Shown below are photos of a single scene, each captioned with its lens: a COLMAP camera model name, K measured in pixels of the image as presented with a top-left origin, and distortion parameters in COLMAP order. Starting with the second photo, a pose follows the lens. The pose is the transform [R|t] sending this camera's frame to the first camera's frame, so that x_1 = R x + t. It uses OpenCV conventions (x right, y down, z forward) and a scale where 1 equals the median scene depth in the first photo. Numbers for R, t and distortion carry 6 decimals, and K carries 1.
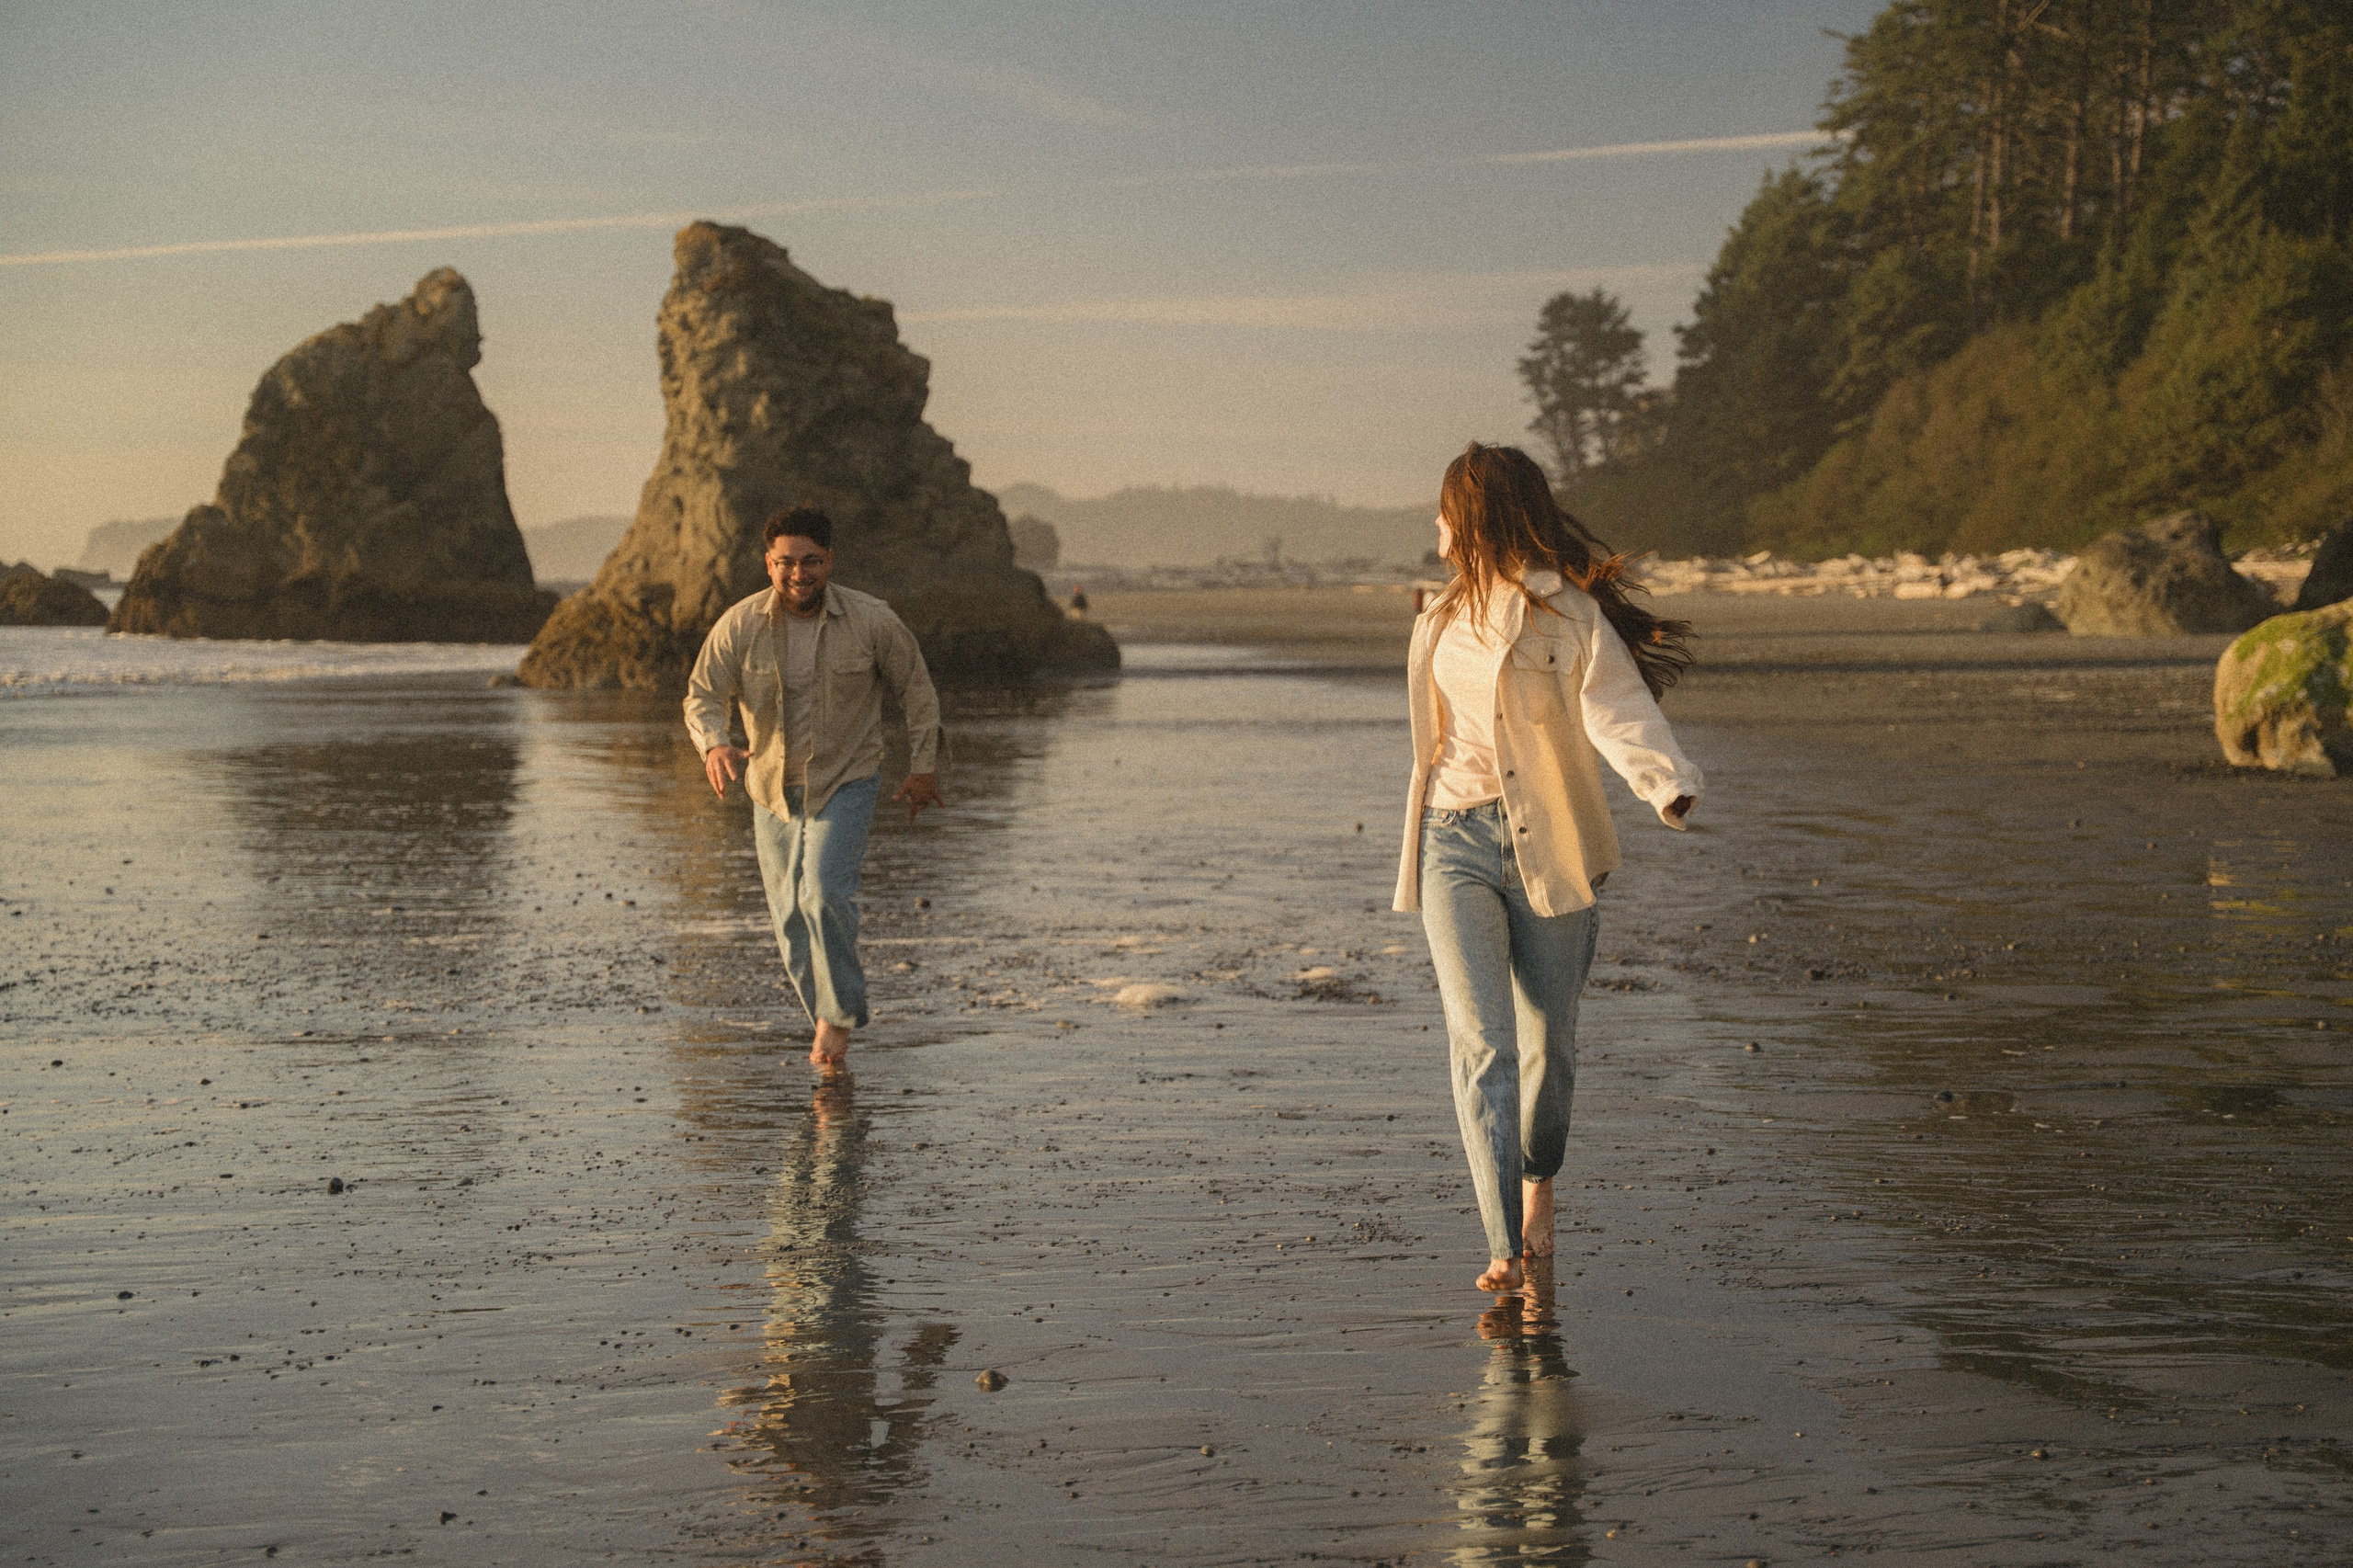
lens RADIAL K [[3386.7, 0, 1176.5], [0, 3386.7, 784.0], [0, 0, 1]] dist [0.171227, -0.086279]
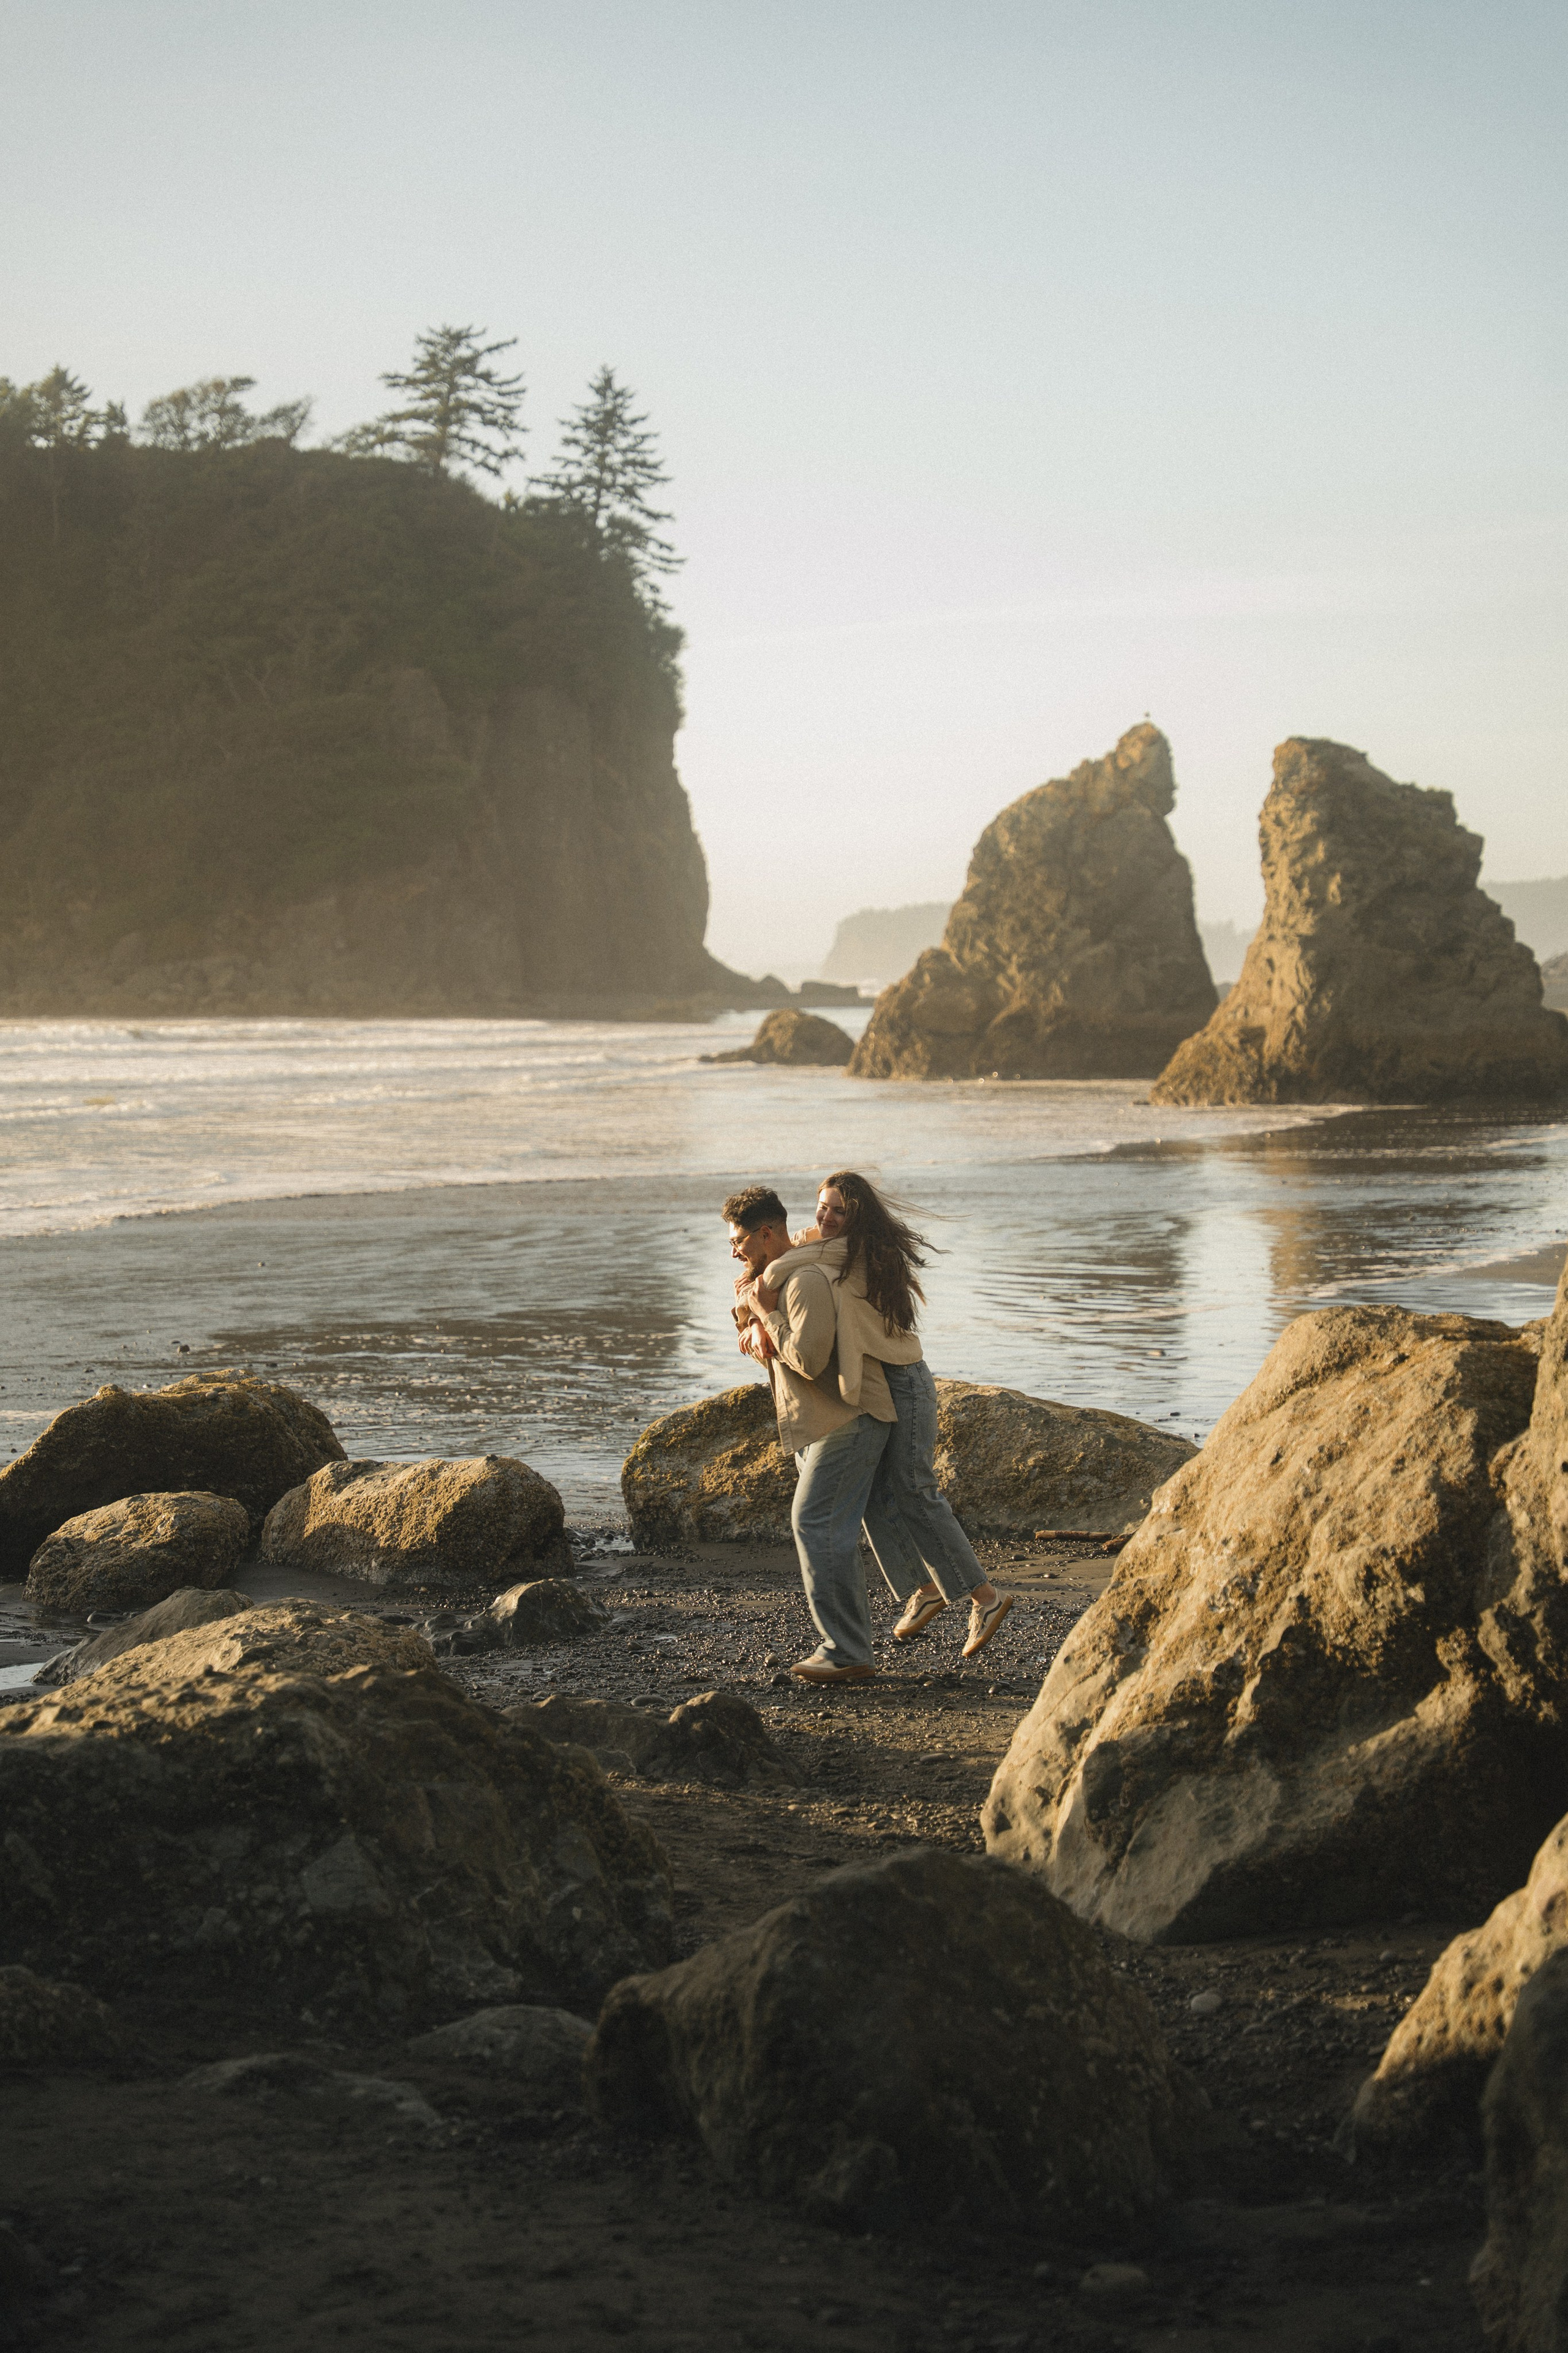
lens RADIAL K [[4734.6, 0, 784.0], [0, 4734.6, 1176.5], [0, 0, 1]] dist [0.017127, 0.018260]
pose [[0.950058, -0.007053, -0.311995, 0.224929], [0.003035, 0.999906, -0.013362, 0.019218], [0.312059, 0.011748, 0.949990, -0.710988]]
